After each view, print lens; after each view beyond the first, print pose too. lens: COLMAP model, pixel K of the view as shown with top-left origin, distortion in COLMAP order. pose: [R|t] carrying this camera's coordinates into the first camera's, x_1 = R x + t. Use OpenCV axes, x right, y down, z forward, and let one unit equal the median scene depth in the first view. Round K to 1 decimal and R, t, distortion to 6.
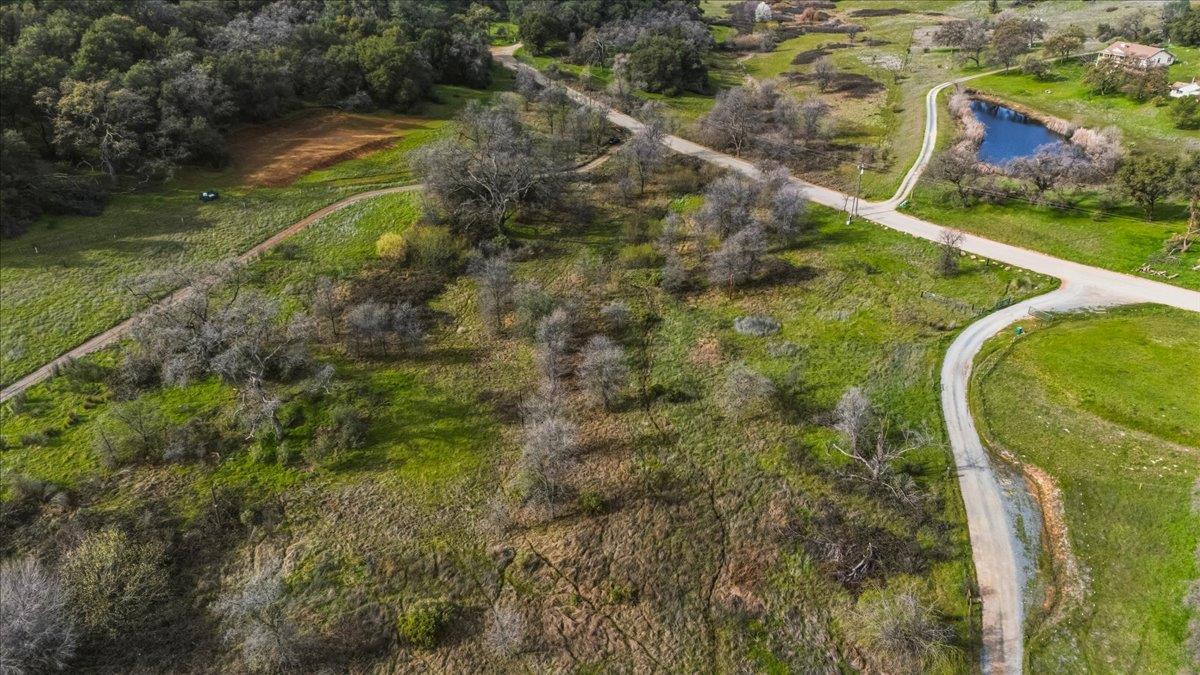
lens RADIAL K [[875.9, 0, 600.0], [0, 875.9, 337.5], [0, 0, 1]] dist [0.081933, -0.098151]
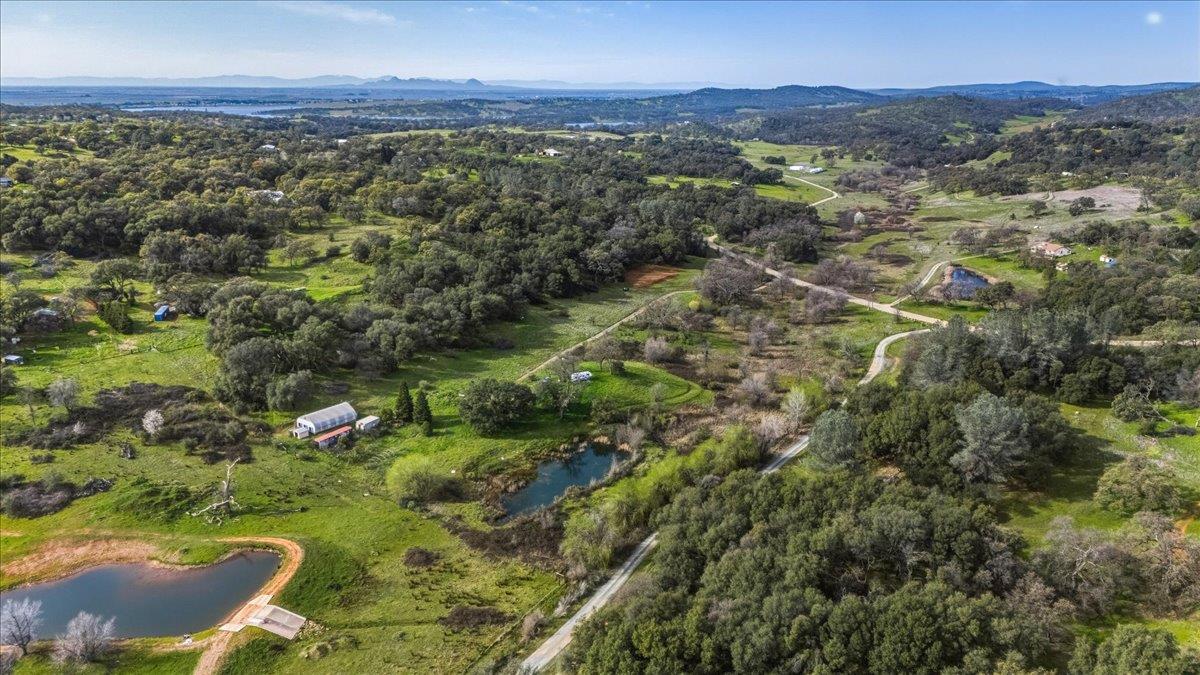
lens RADIAL K [[875.9, 0, 600.0], [0, 875.9, 337.5], [0, 0, 1]] dist [0.081933, -0.098151]
pose [[0.988741, 0.035100, -0.145463, -0.067056], [-0.063032, 0.979344, -0.192126, 0.319022], [0.135714, 0.199132, 0.970530, -1.011343]]
